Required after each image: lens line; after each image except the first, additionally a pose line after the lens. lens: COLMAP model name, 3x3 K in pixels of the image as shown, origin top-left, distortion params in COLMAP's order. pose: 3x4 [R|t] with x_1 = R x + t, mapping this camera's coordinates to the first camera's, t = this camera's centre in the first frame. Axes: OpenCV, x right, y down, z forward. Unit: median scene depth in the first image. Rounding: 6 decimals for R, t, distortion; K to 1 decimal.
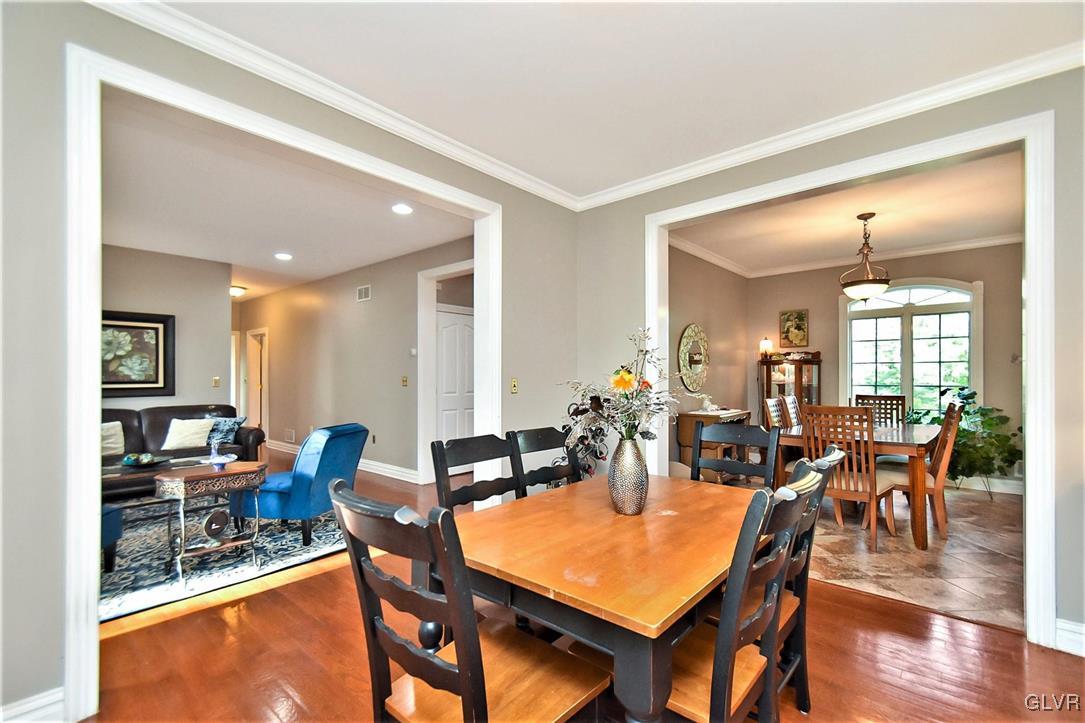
lens RADIAL K [[479.7, 0, 537.6], [0, 479.7, 365.8], [0, 0, 1]] dist [0.024260, -0.003842]
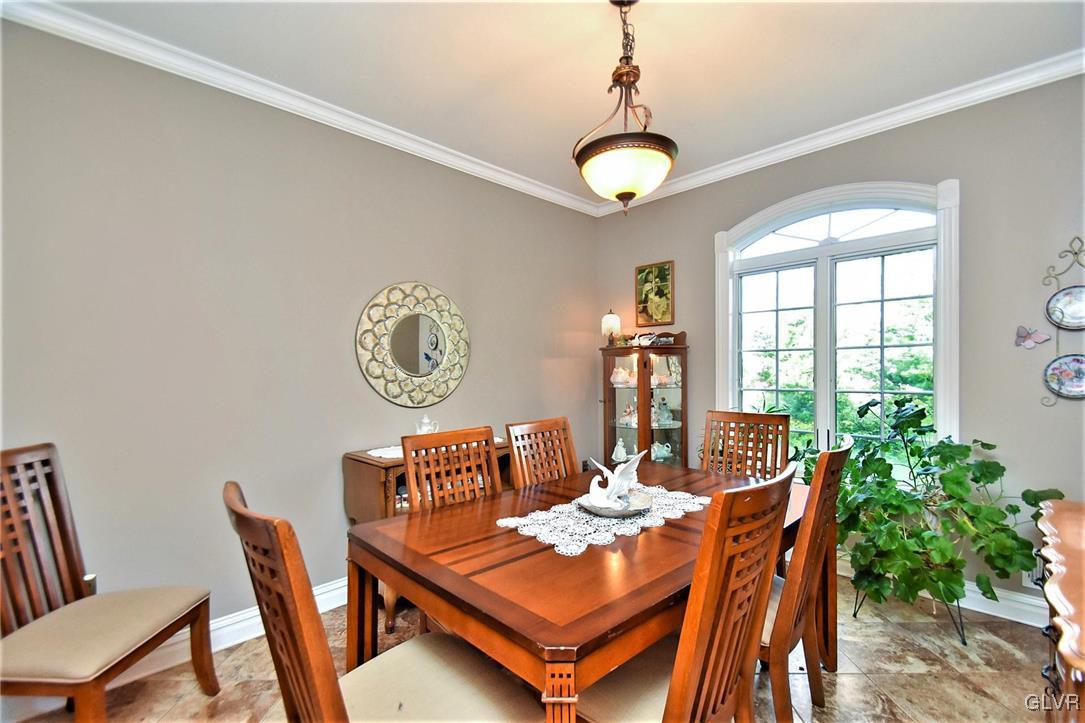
lens RADIAL K [[479.7, 0, 538.7], [0, 479.7, 362.2], [0, 0, 1]] dist [0.024260, -0.003842]
pose [[0.998303, -0.008955, -0.057547, 0.471986], [0.009274, 0.999943, 0.005273, 0.002791], [0.057496, -0.005797, 0.998329, 0.441378]]
